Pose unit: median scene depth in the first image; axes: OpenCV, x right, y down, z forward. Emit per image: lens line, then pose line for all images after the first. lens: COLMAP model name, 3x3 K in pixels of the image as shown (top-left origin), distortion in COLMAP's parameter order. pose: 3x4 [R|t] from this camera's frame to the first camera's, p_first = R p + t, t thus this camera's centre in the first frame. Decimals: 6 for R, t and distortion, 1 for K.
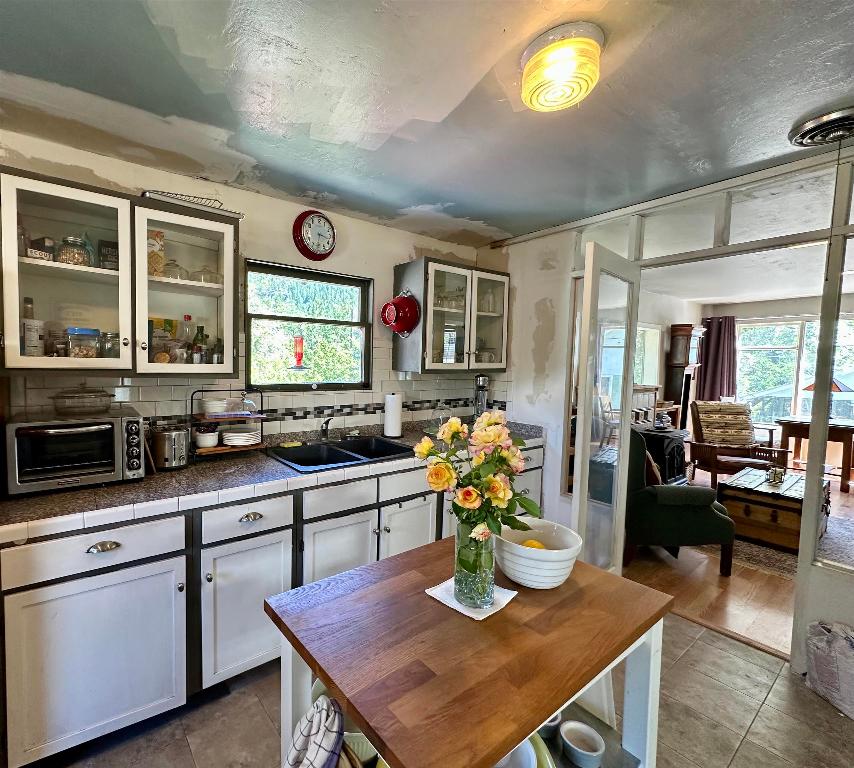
lens RADIAL K [[408.8, 0, 341.0], [0, 408.8, 384.8], [0, 0, 1]] dist [-0.000856, 0.000180]
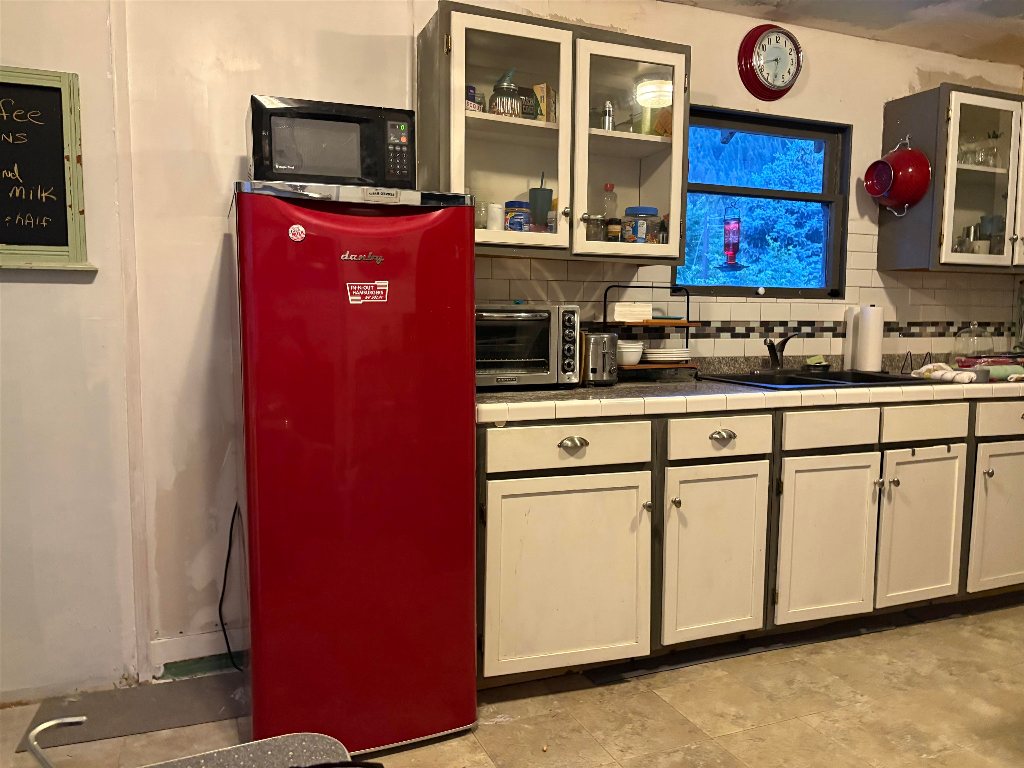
lens RADIAL K [[783.1, 0, 512.0], [0, 783.1, 384.0], [0, 0, 1]] dist [0.022386, -0.001272]
pose [[0.980926, 0.008568, -0.194192, -0.272087], [-0.004176, 0.999726, 0.023012, 0.163815], [0.194336, -0.021762, 0.980694, -0.441977]]
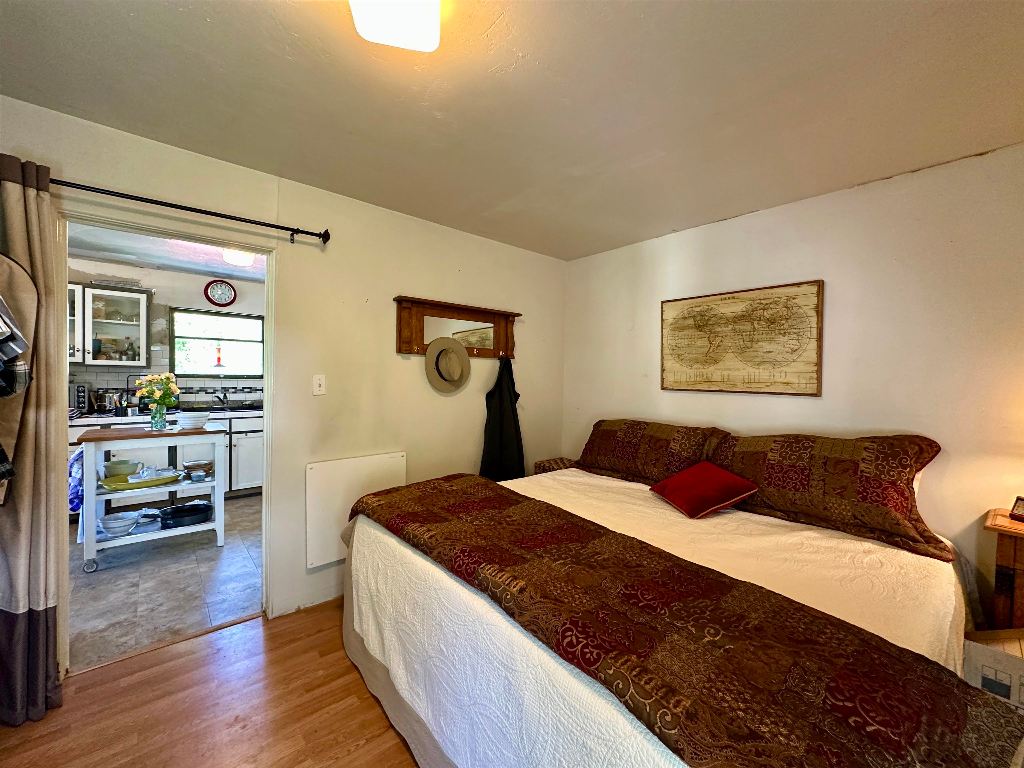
lens RADIAL K [[406.4, 0, 512.0], [0, 406.4, 384.0], [0, 0, 1]] dist [-0.000079, -0.000111]
pose [[0.992689, 0.007268, 0.120485, 1.255147], [-0.003894, 0.999594, -0.028211, 0.107685], [-0.120641, 0.027536, 0.992314, -1.184384]]
